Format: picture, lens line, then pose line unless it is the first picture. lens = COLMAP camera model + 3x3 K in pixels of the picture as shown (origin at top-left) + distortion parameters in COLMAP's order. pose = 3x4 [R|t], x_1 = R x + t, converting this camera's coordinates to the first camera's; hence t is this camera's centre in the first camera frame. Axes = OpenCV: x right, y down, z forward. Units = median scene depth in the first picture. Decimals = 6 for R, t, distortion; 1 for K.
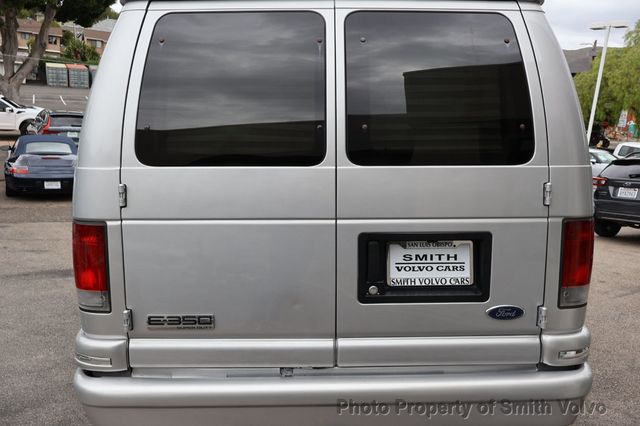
lens RADIAL K [[527.0, 0, 320.0], [0, 527.0, 213.0], [0, 0, 1]] dist [0.000220, 0.004862]
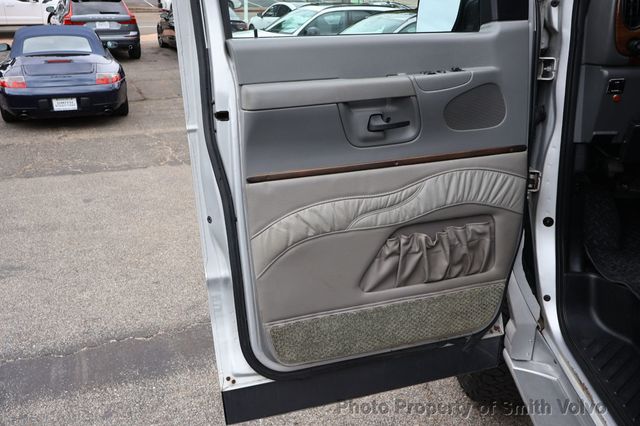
lens RADIAL K [[554.0, 0, 320.0], [0, 554.0, 213.0], [0, 0, 1]] dist [0.004657, 0.005114]
pose [[0.993605, -0.008140, -0.112621, -0.122380], [0.029141, 0.982096, 0.186113, -0.039563], [0.109089, -0.188204, 0.976053, 0.346229]]
